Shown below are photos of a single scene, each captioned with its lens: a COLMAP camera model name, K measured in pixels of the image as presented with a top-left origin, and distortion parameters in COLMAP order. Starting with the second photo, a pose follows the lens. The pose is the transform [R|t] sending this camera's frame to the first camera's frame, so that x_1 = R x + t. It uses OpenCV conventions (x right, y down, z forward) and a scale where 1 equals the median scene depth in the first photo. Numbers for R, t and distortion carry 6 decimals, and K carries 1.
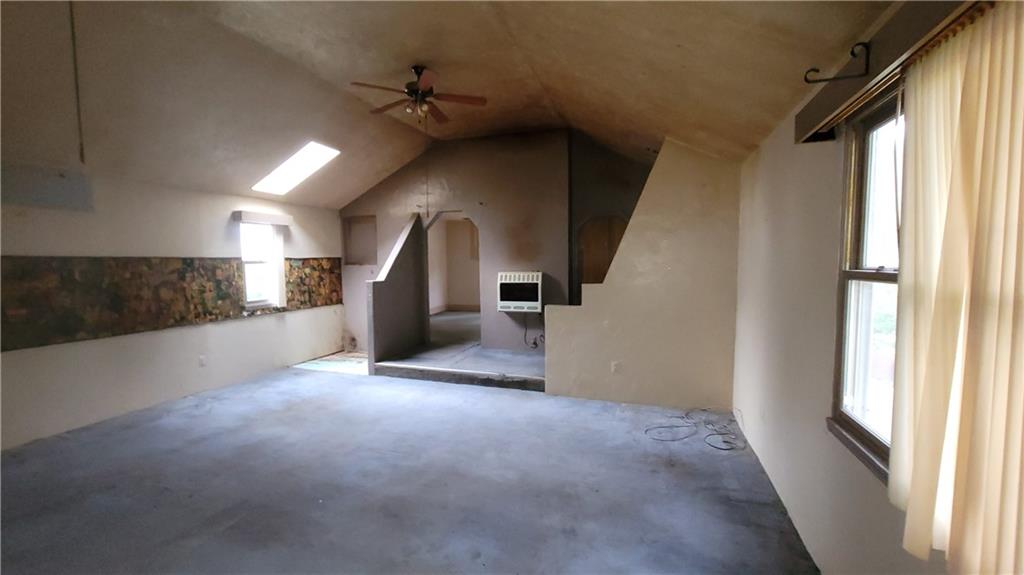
lens RADIAL K [[416.6, 0, 511.8], [0, 416.6, 289.0], [0, 0, 1]] dist [-0.017281, -0.000298]
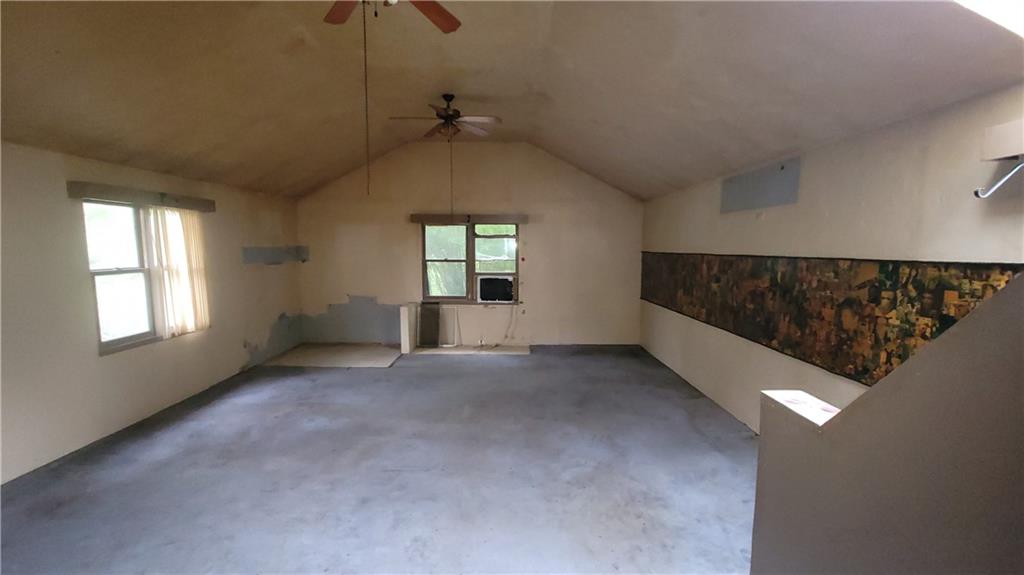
lens RADIAL K [[416.6, 0, 510.2], [0, 416.6, 289.5], [0, 0, 1]] dist [-0.017281, -0.000298]
pose [[-0.948024, 0.043532, -0.315206, -0.184321], [-0.009385, 0.986341, 0.164447, -0.122158], [0.318059, 0.158858, -0.934667, 1.356826]]
